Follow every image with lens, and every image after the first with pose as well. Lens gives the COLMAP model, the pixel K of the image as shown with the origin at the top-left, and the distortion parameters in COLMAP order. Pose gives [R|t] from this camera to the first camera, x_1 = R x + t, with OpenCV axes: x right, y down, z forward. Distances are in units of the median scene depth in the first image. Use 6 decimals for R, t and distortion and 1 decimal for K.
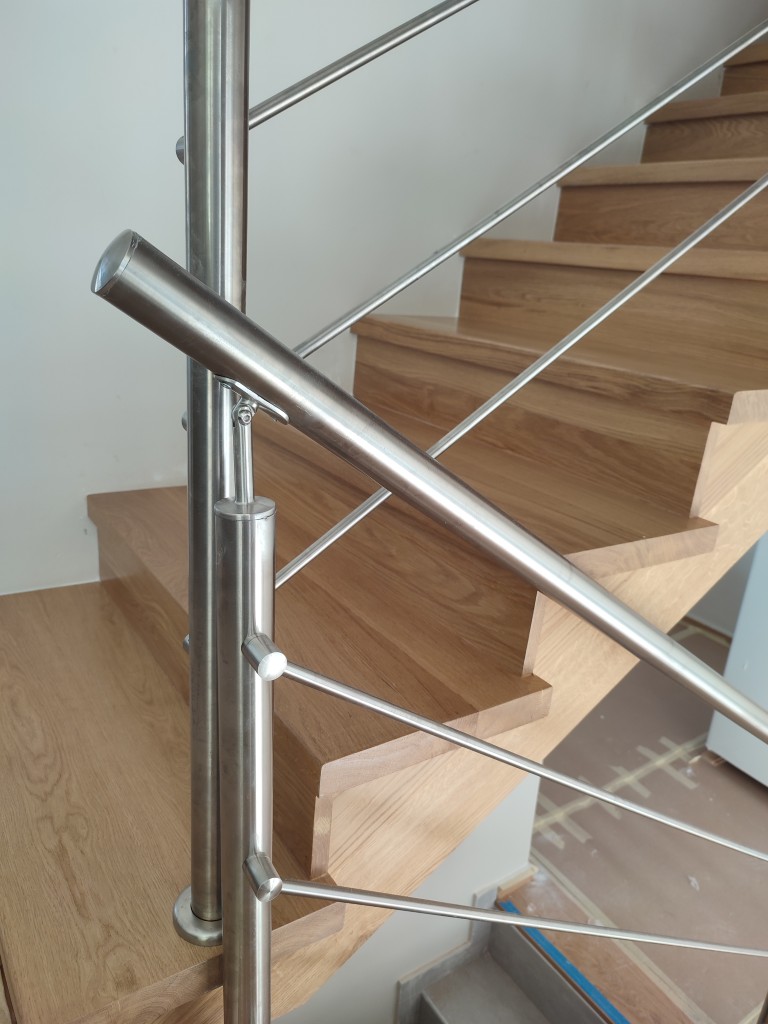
lens RADIAL K [[758.7, 0, 389.2], [0, 758.7, 508.2], [0, 0, 1]] dist [0.004071, -0.002979]
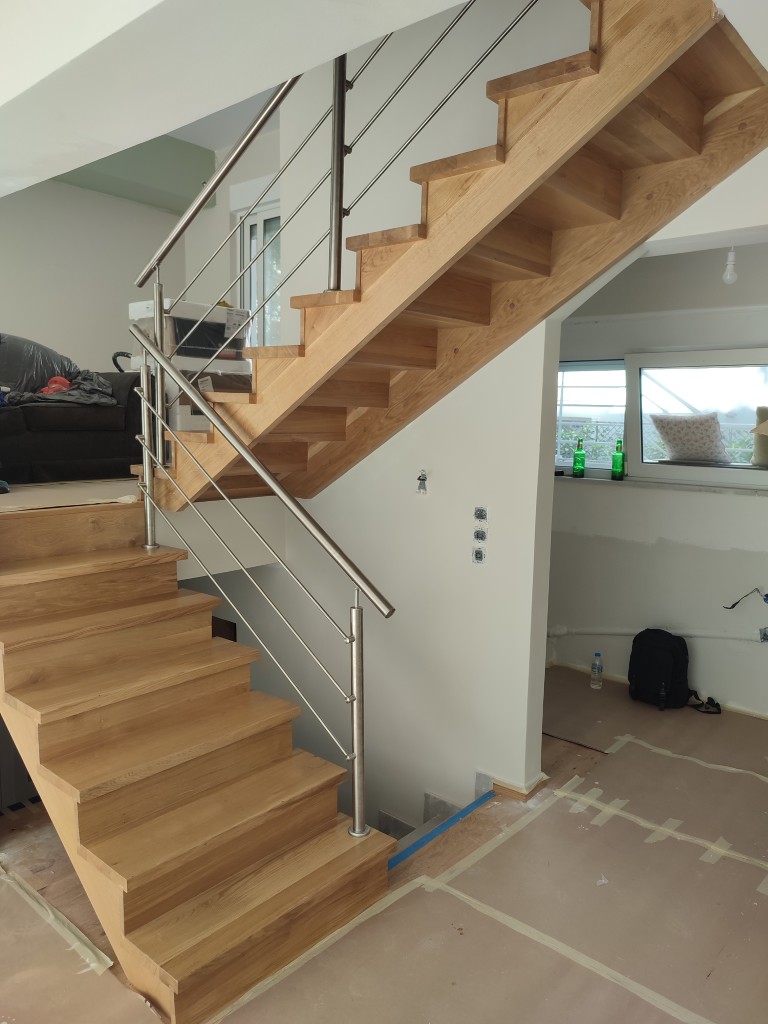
lens RADIAL K [[749.5, 0, 384.1], [0, 749.5, 508.6], [0, 0, 1]] dist [0.018575, -0.008872]
pose [[0.263425, 0.051287, -0.963315, 2.467709], [-0.308981, 0.950464, -0.033890, 0.277615], [0.913859, 0.306574, 0.266223, 0.604820]]
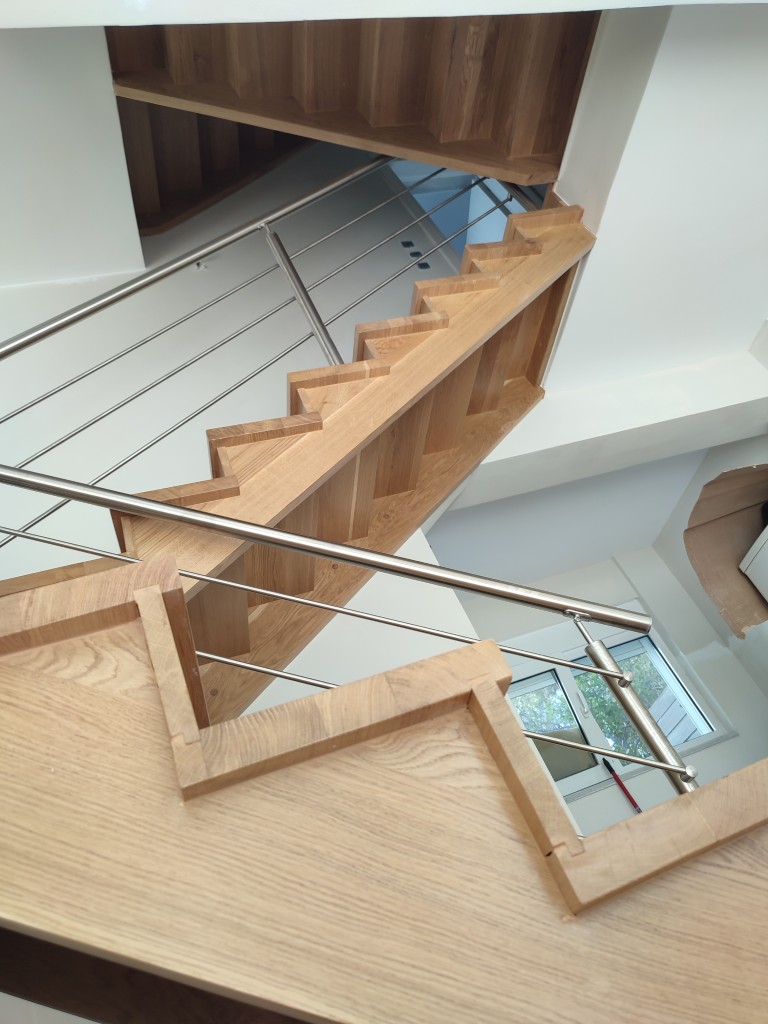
lens RADIAL K [[754.5, 0, 386.5], [0, 754.5, 504.7], [0, 0, 1]] dist [0.014024, -0.011717]
pose [[0.793979, -0.595212, -0.123777, 0.673577], [0.262770, 0.519589, -0.813006, 1.244858], [0.548224, 0.612984, 0.568946, 0.116817]]
